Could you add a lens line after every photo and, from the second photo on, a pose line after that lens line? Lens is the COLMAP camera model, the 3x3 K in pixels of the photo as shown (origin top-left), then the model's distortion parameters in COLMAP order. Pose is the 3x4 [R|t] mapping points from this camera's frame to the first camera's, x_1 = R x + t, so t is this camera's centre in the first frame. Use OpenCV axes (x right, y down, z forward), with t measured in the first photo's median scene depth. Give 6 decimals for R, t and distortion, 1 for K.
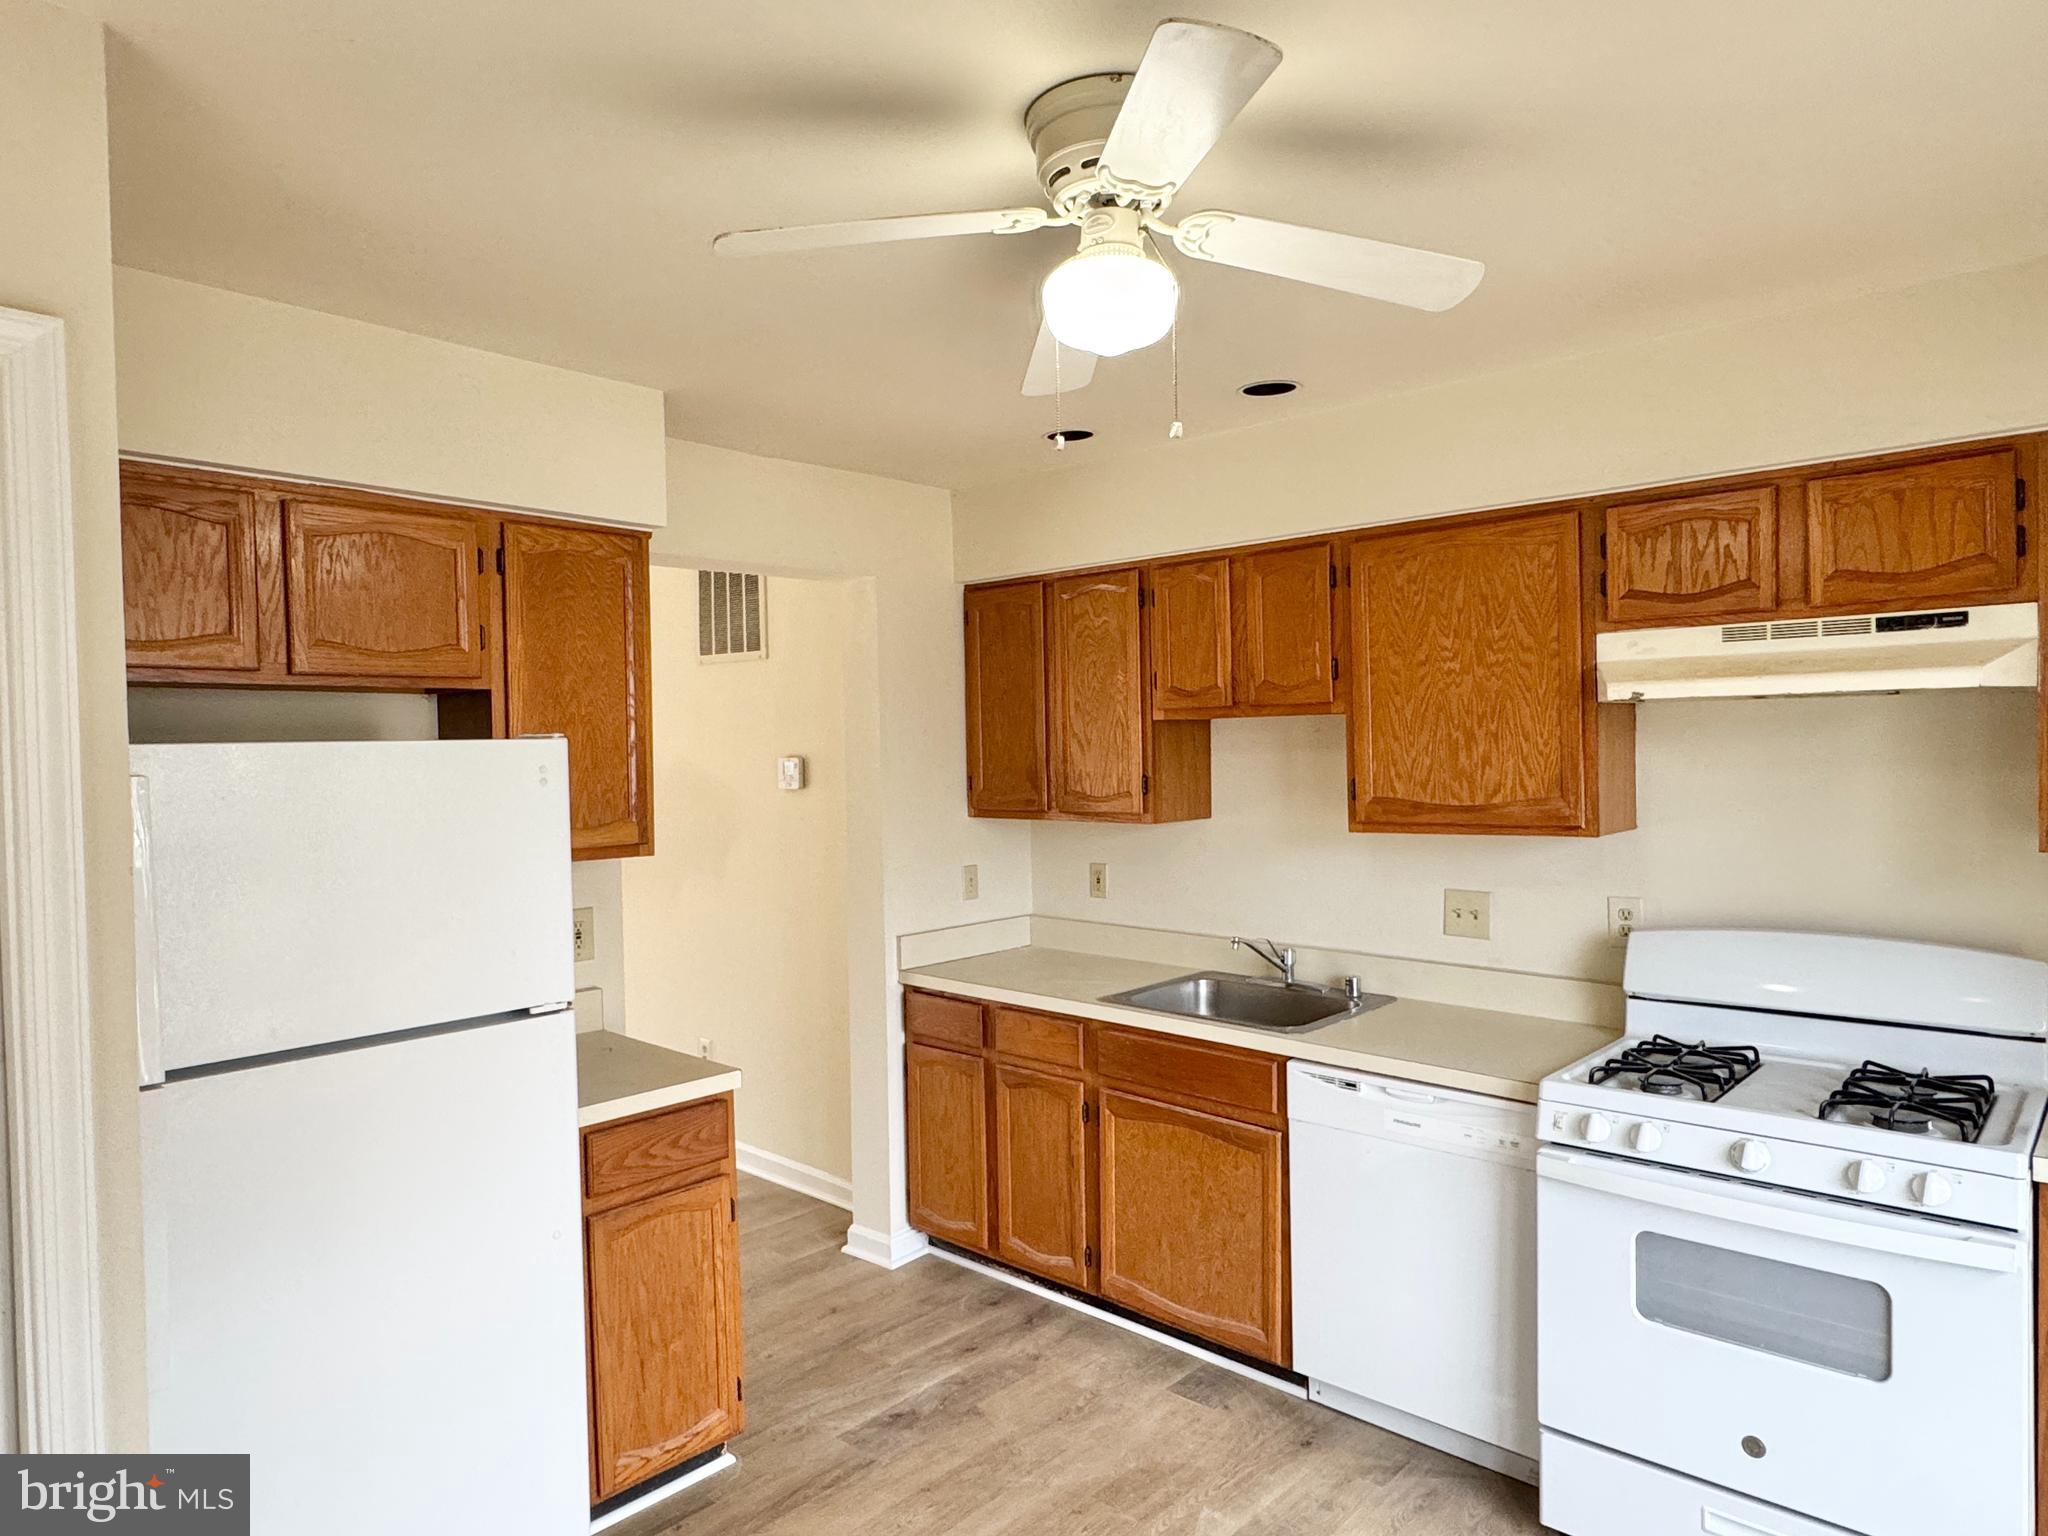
lens RADIAL K [[1251.7, 0, 1024.0], [0, 1251.7, 768.0], [0, 0, 1]] dist [-0.001075, 0.001722]
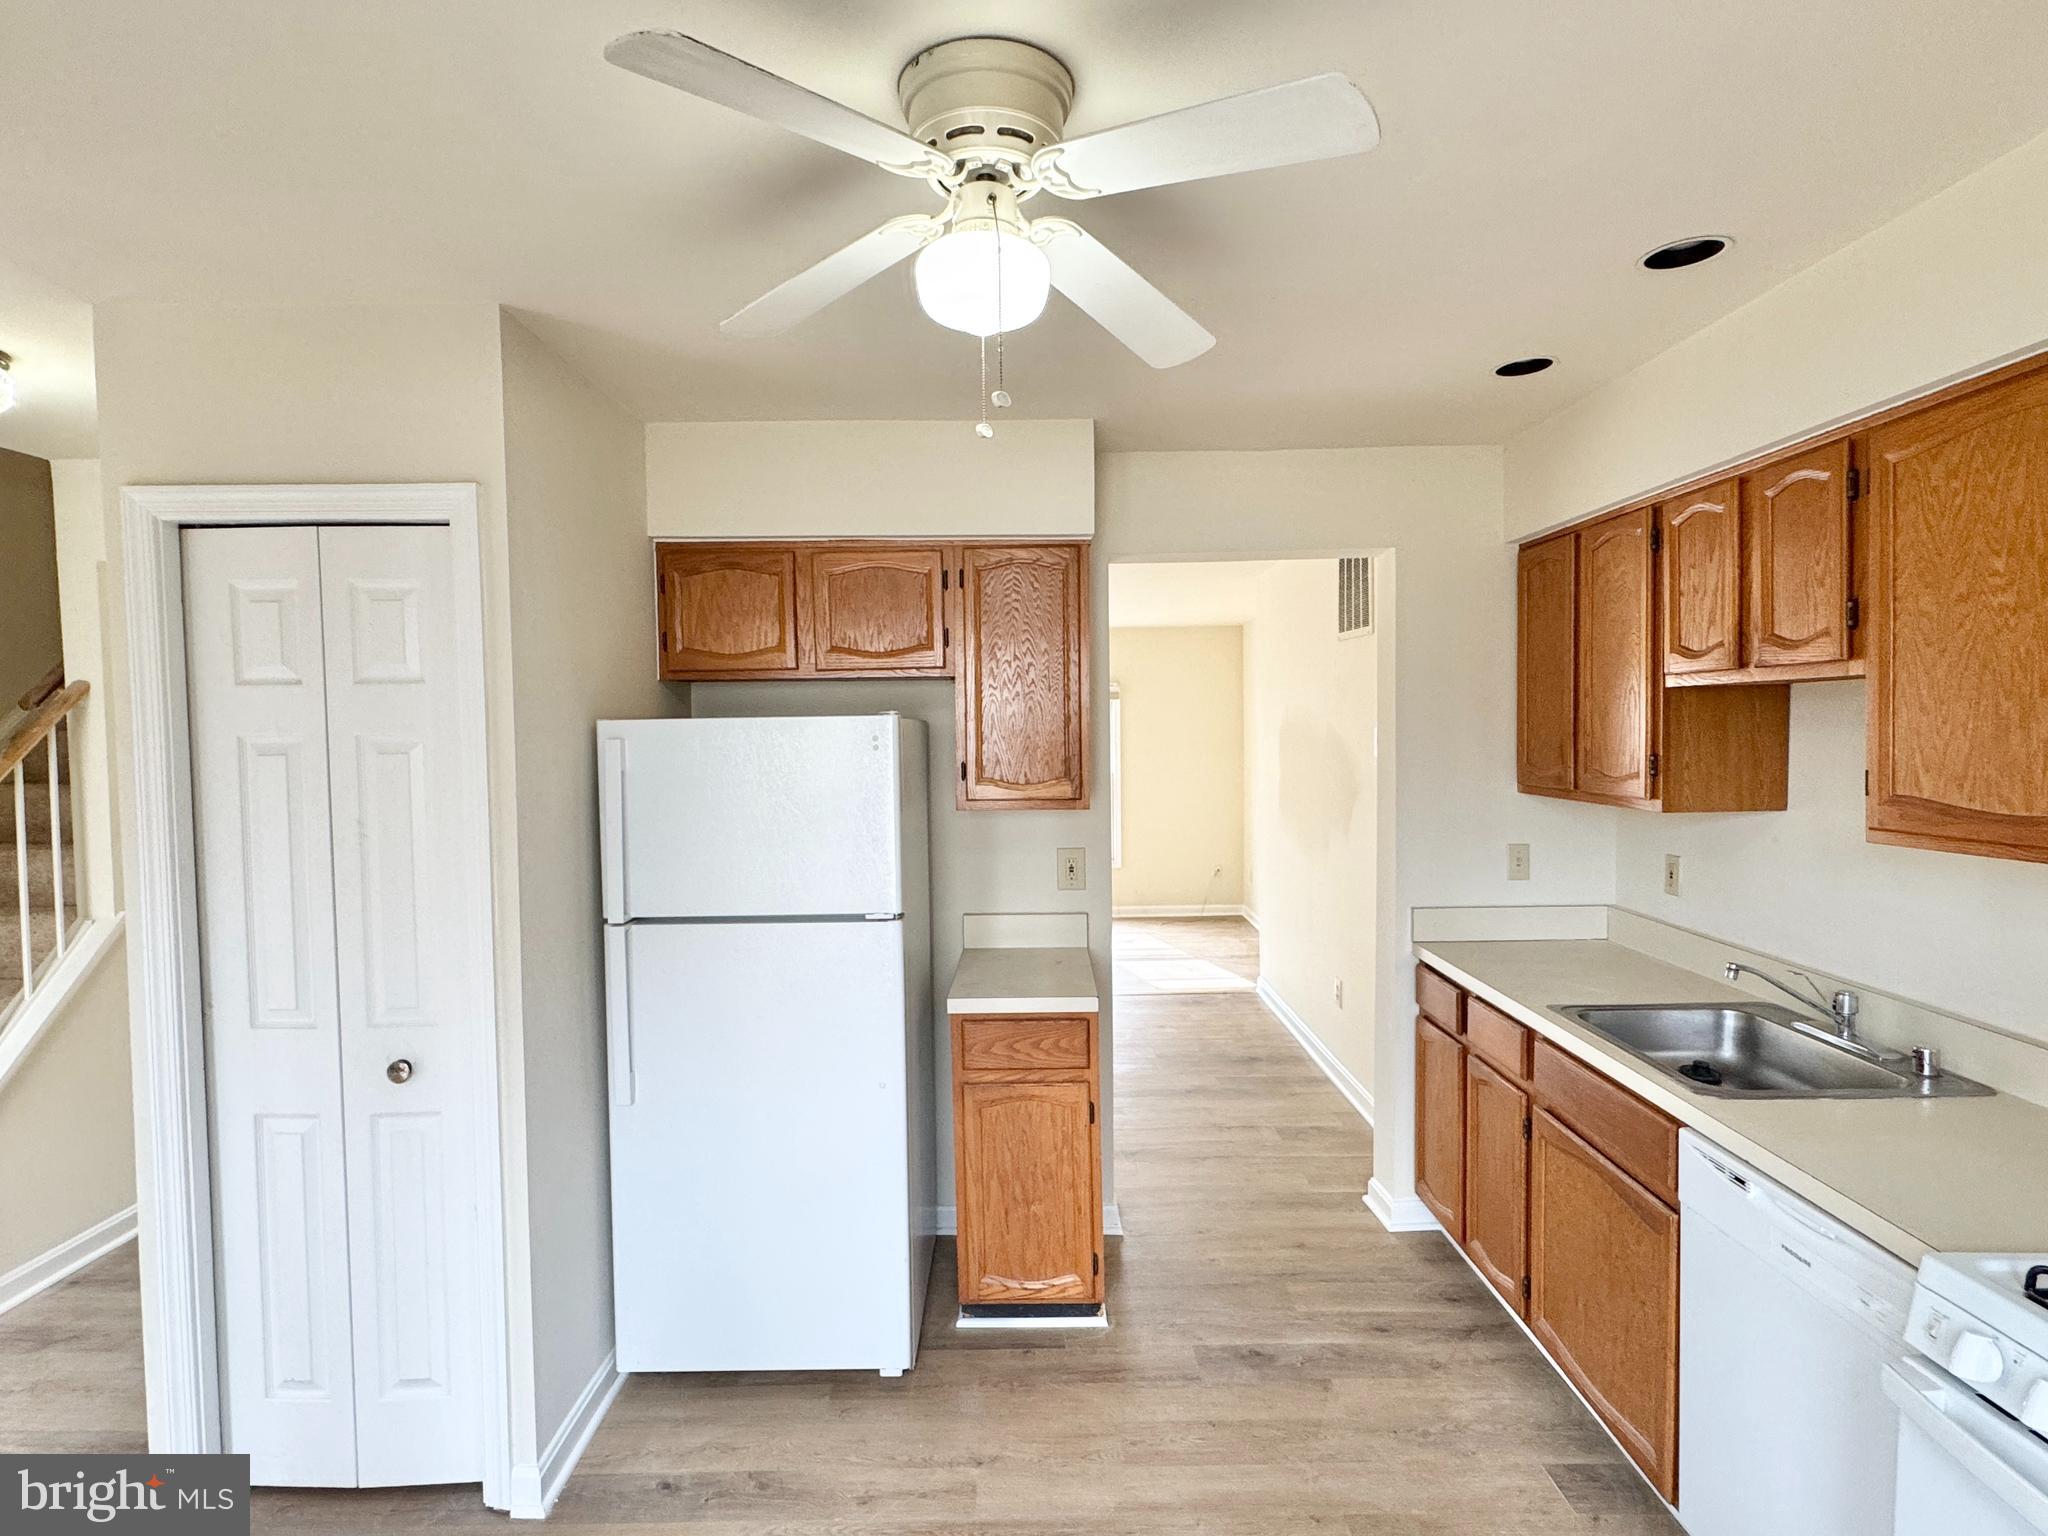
lens RADIAL K [[1072.7, 0, 1026.2], [0, 1072.7, 763.3], [0, 0, 1]] dist [-0.008788, 0.000715]
pose [[0.671610, 0.034361, -0.740108, 0.413485], [-0.010999, 0.999276, 0.036412, -0.011241], [0.740824, -0.016314, 0.671502, 0.253743]]
